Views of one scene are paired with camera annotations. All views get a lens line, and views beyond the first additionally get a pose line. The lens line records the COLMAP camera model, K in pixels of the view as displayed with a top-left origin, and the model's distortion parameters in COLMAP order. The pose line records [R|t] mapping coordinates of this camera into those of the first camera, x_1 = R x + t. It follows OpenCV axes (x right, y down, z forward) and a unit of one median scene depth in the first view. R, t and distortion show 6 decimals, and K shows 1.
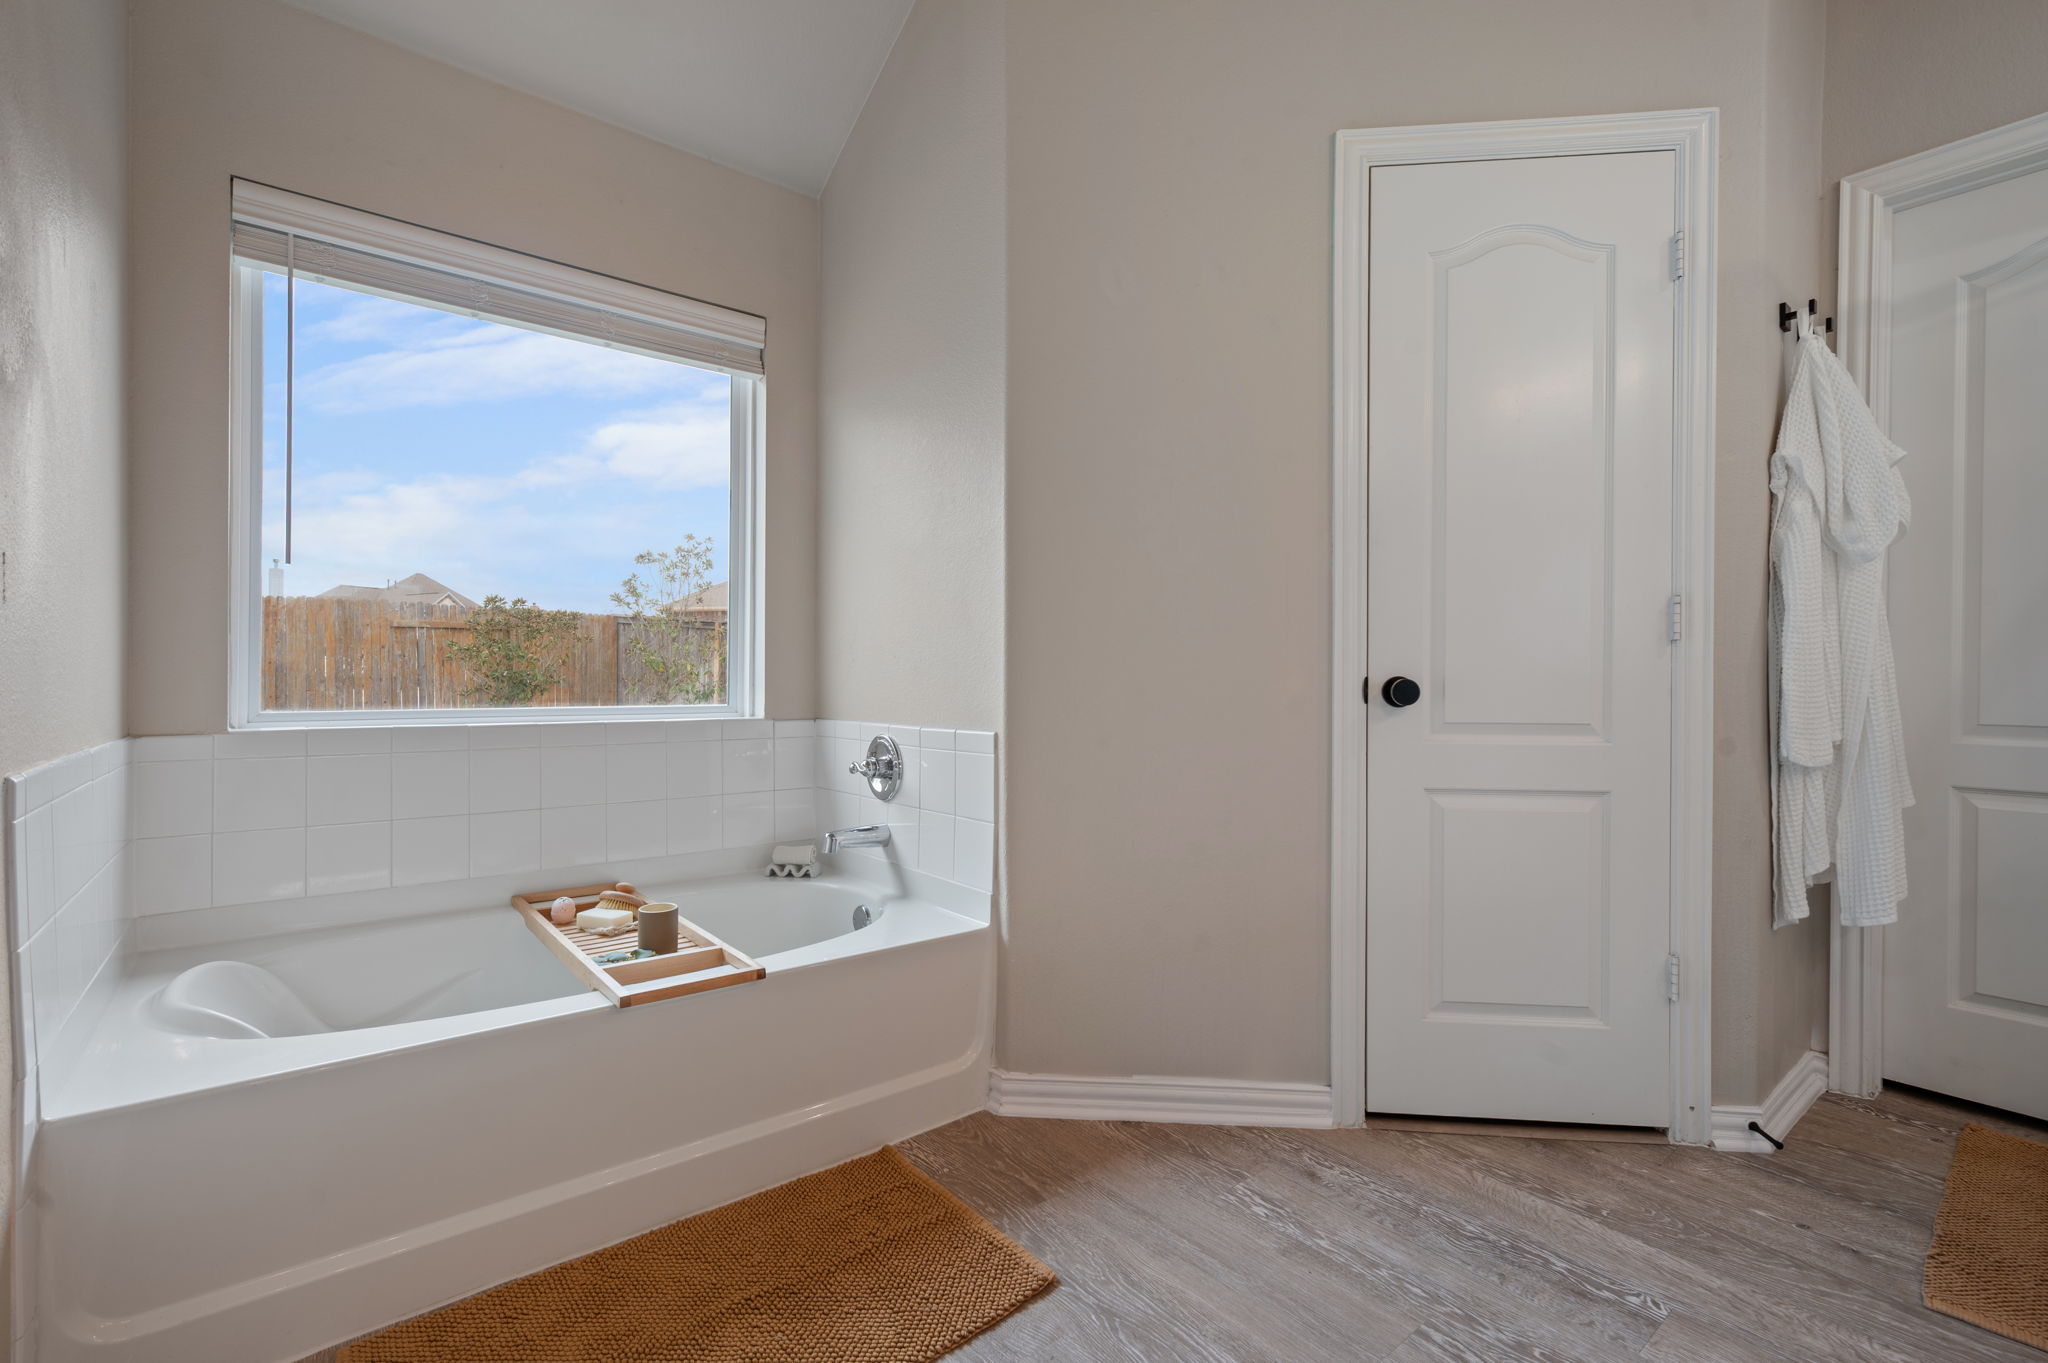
lens RADIAL K [[898.3, 0, 1018.2], [0, 898.3, 686.8], [0, 0, 1]] dist [0.000286, 0.000984]
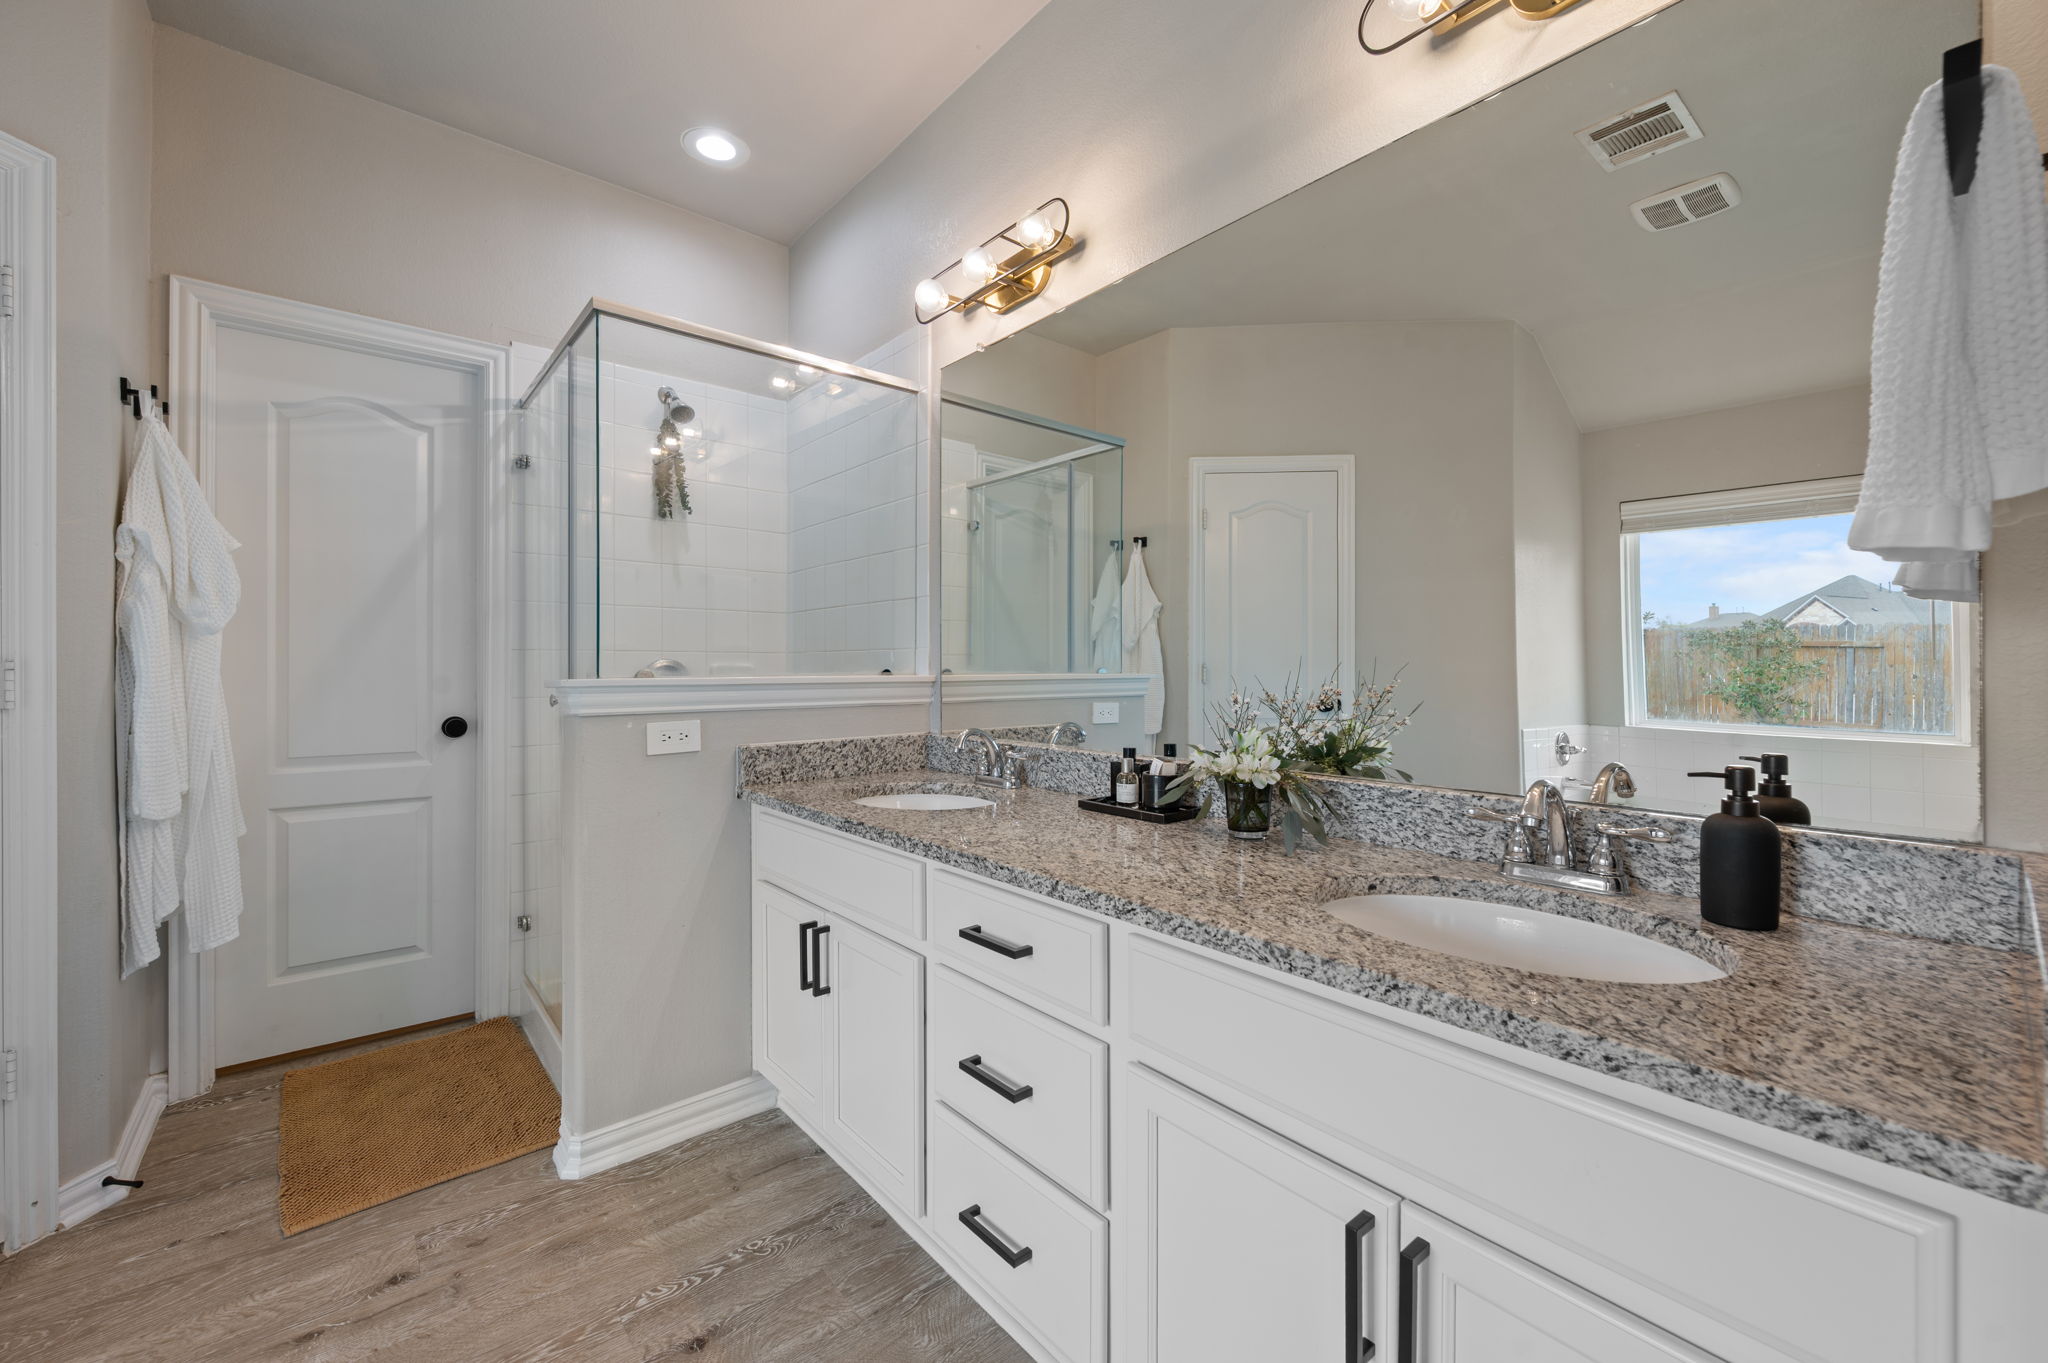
lens RADIAL K [[818.3, 0, 1028.4], [0, 818.3, 674.0], [0, 0, 1]] dist [0.000887, 0.000638]
pose [[-0.032532, -0.010288, 0.999418, -0.141168], [0.000890, 0.999946, 0.010323, -0.095102], [-0.999470, 0.001225, -0.032521, -0.016736]]
